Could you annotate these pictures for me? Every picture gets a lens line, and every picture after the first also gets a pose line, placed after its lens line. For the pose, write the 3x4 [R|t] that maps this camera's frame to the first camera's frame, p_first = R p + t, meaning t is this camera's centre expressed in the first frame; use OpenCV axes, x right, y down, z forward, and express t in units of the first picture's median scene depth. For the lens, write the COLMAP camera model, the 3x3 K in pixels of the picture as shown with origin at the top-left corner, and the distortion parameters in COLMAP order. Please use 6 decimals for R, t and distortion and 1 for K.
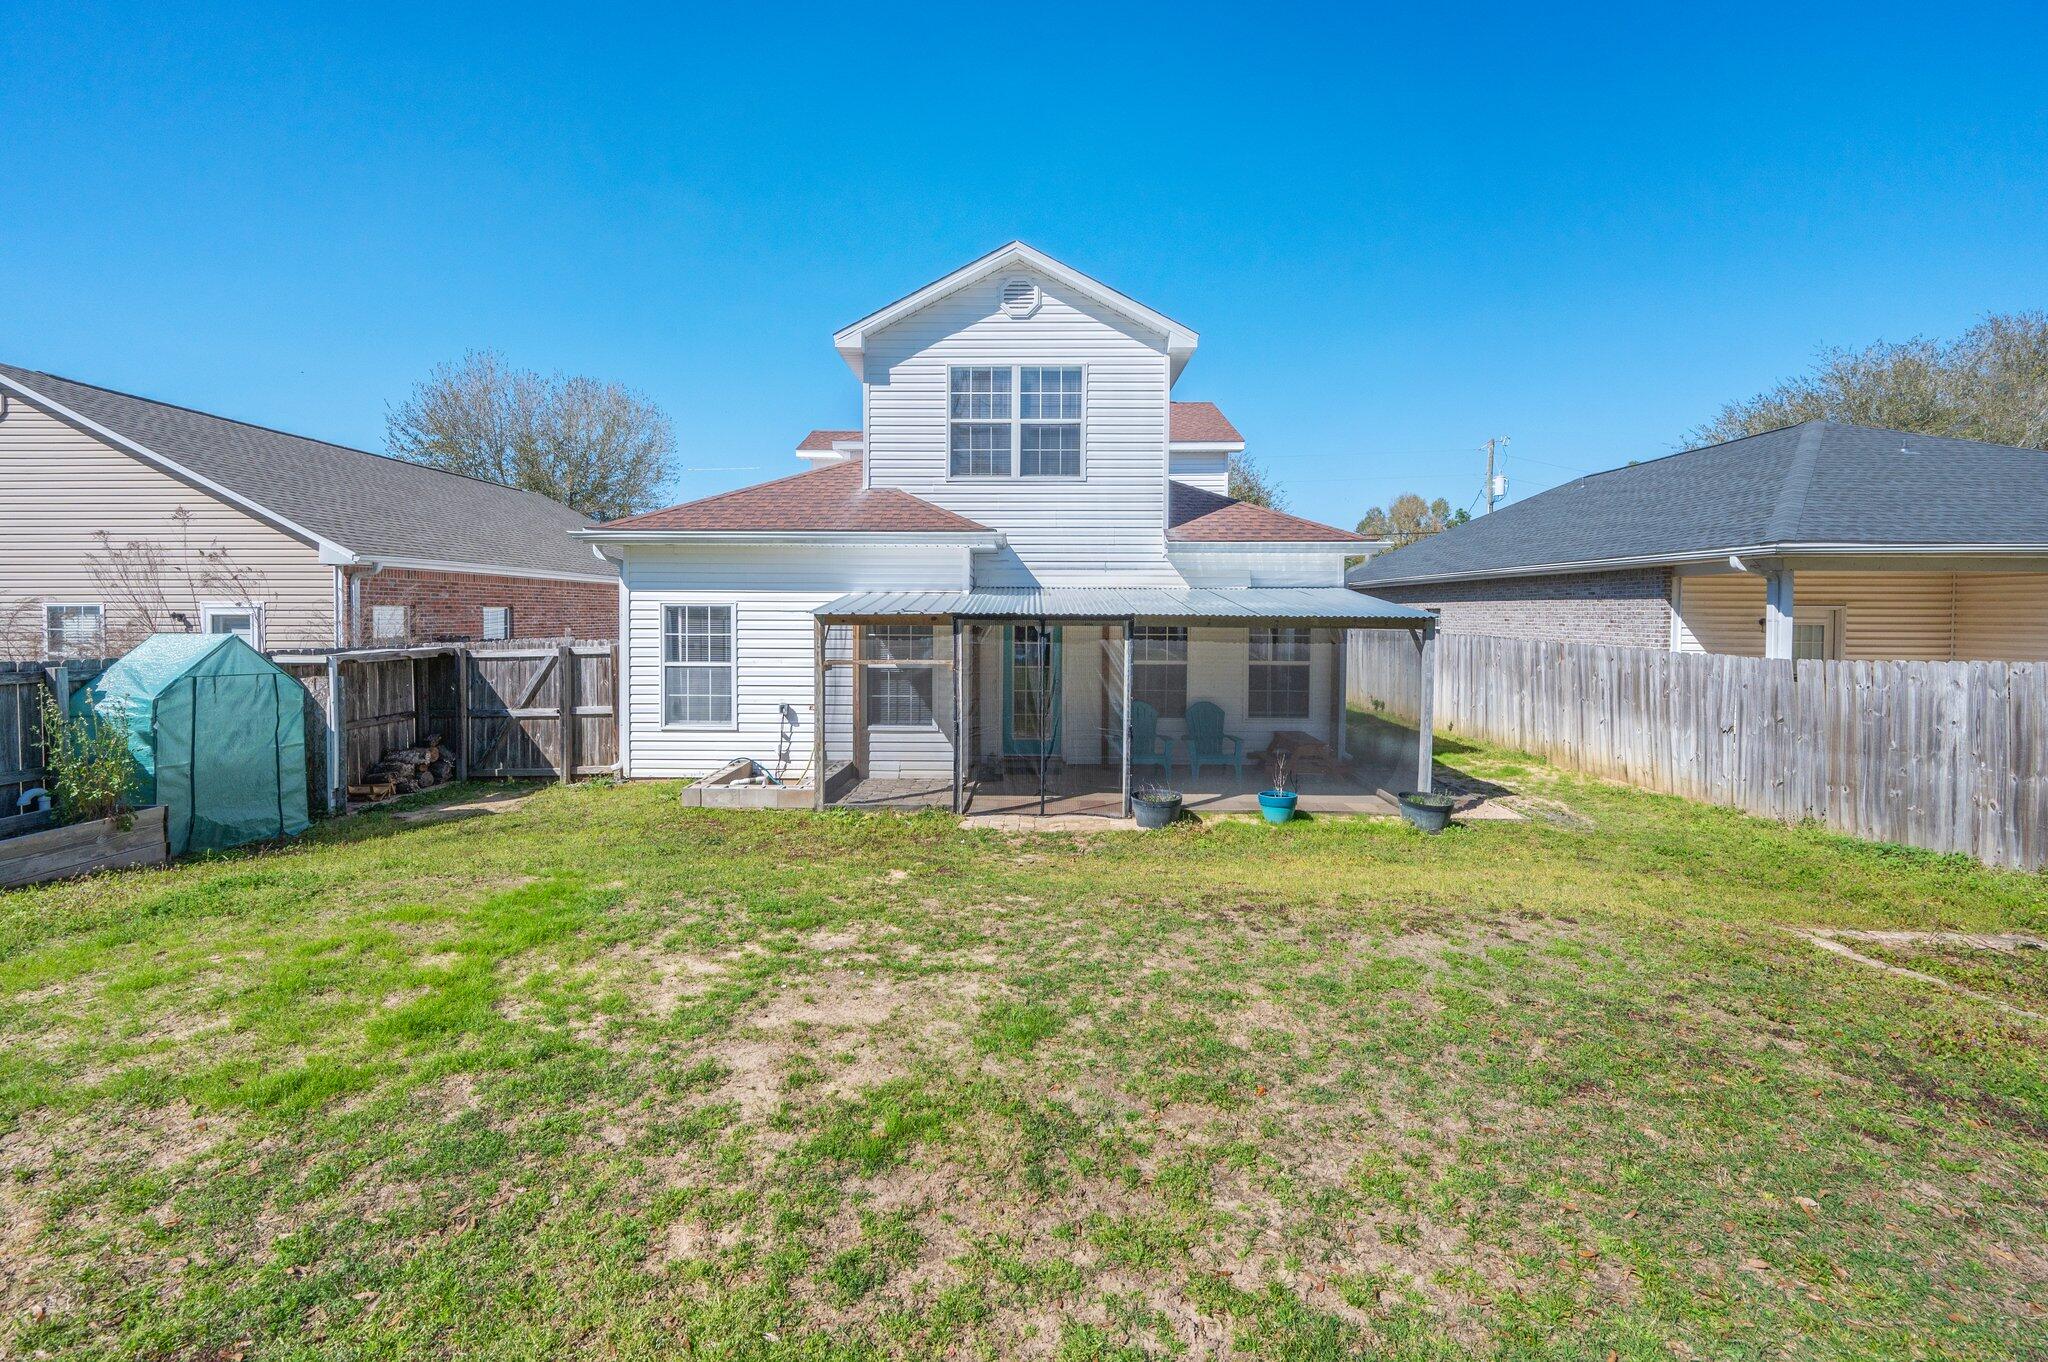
lens RADIAL K [[803.4, 0, 1012.6], [0, 803.4, 614.9], [0, 0, 1]] dist [0.000042, -0.000009]
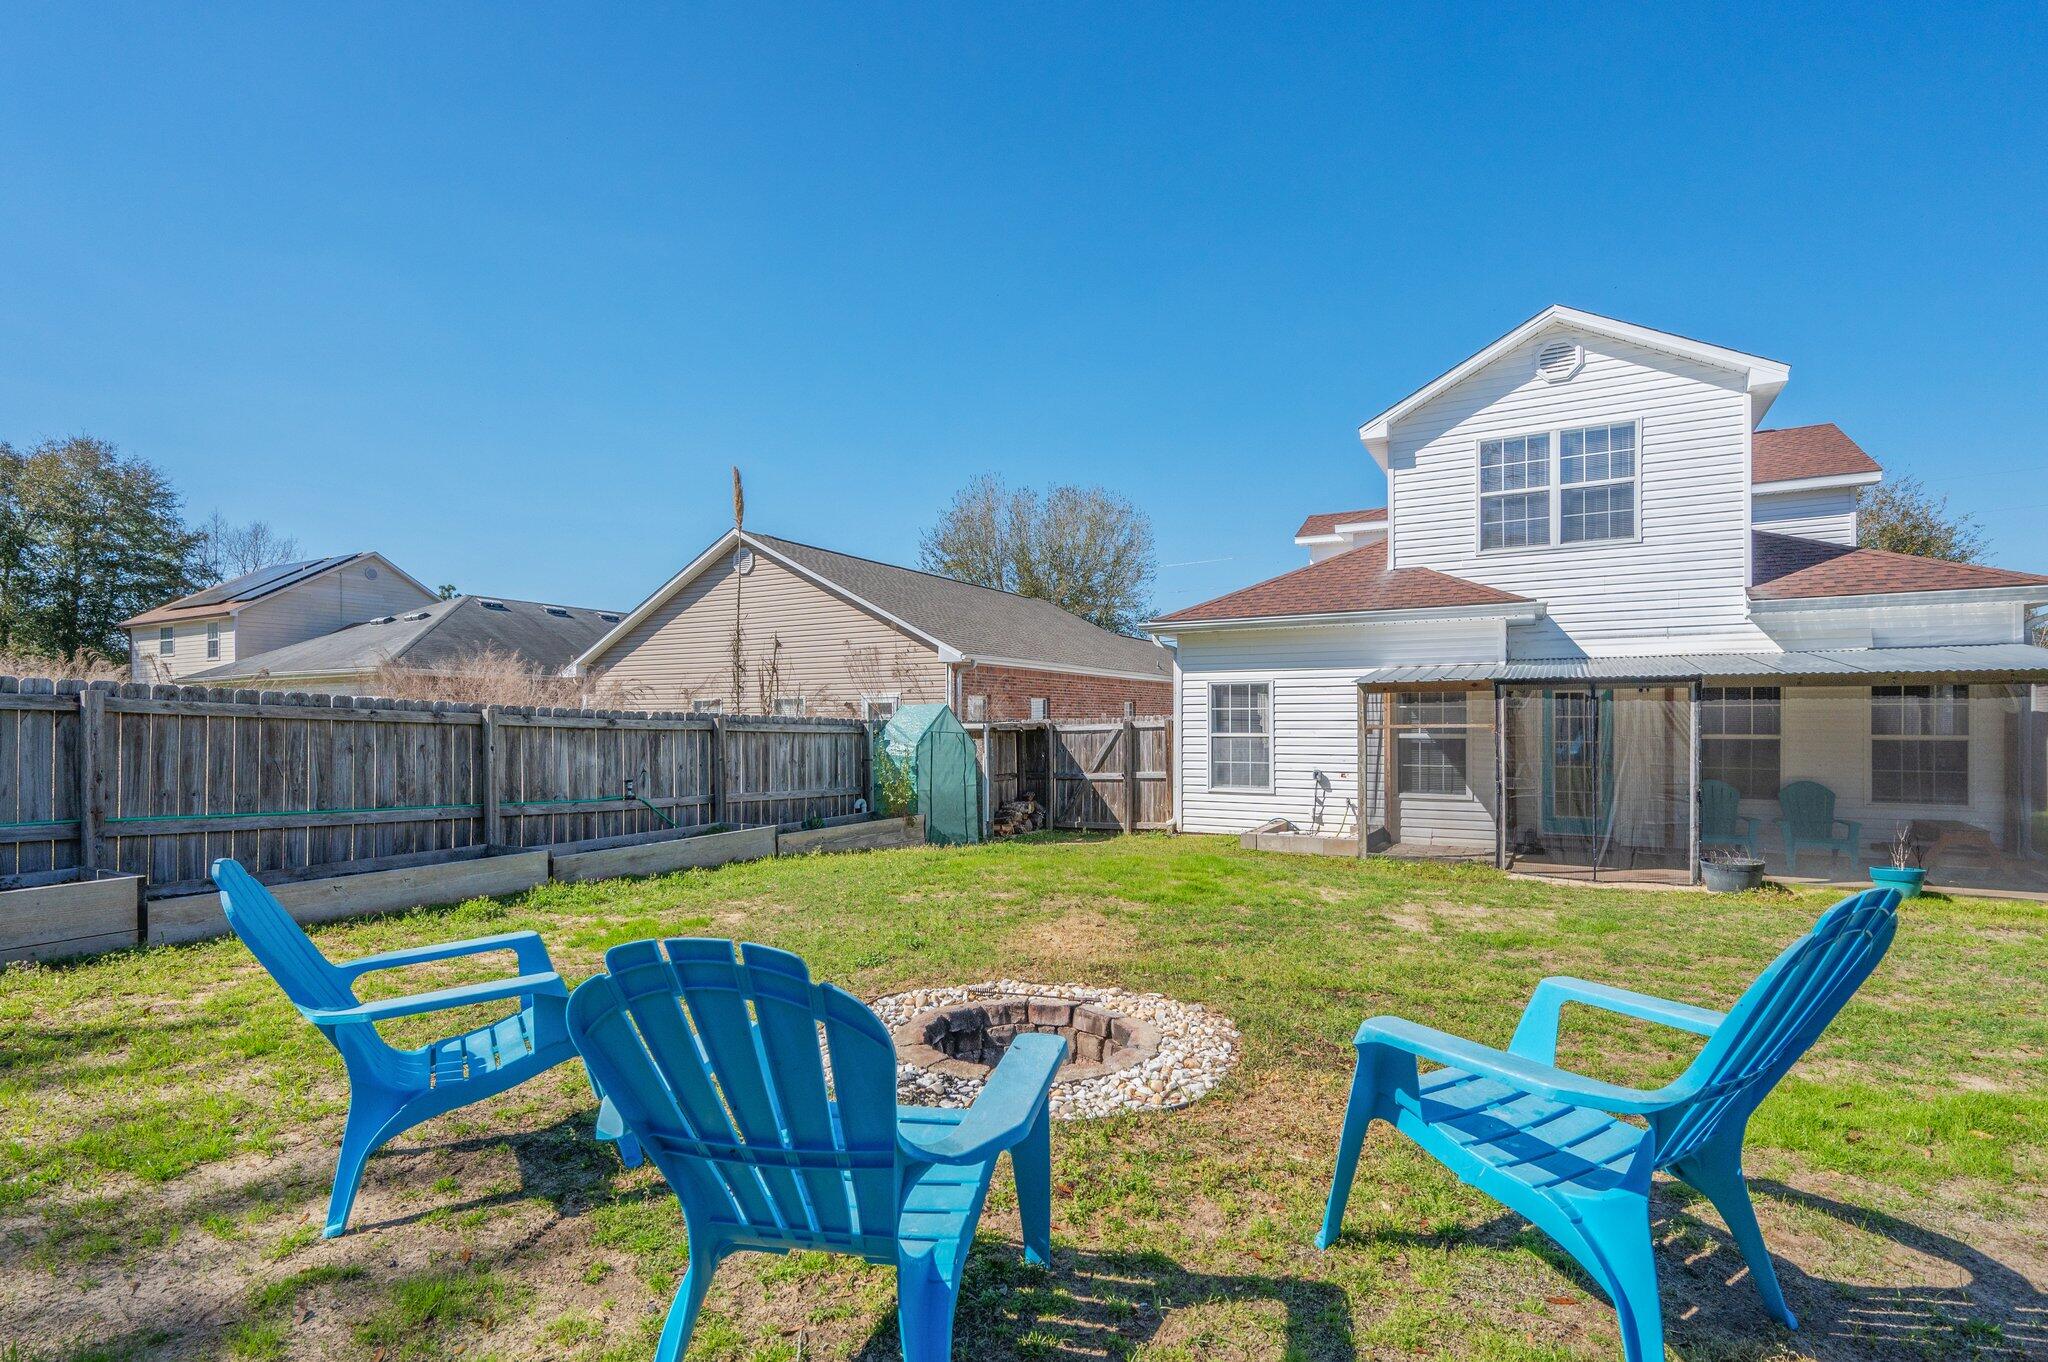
lens RADIAL K [[937.5, 0, 1024.6], [0, 937.5, 715.9], [0, 0, 1]] dist [-0.004373, -0.000369]
pose [[0.880238, -0.008828, -0.474449, -0.027186], [0.004699, 0.999940, -0.009887, 0.044592], [0.474508, 0.006473, 0.880227, -0.307627]]
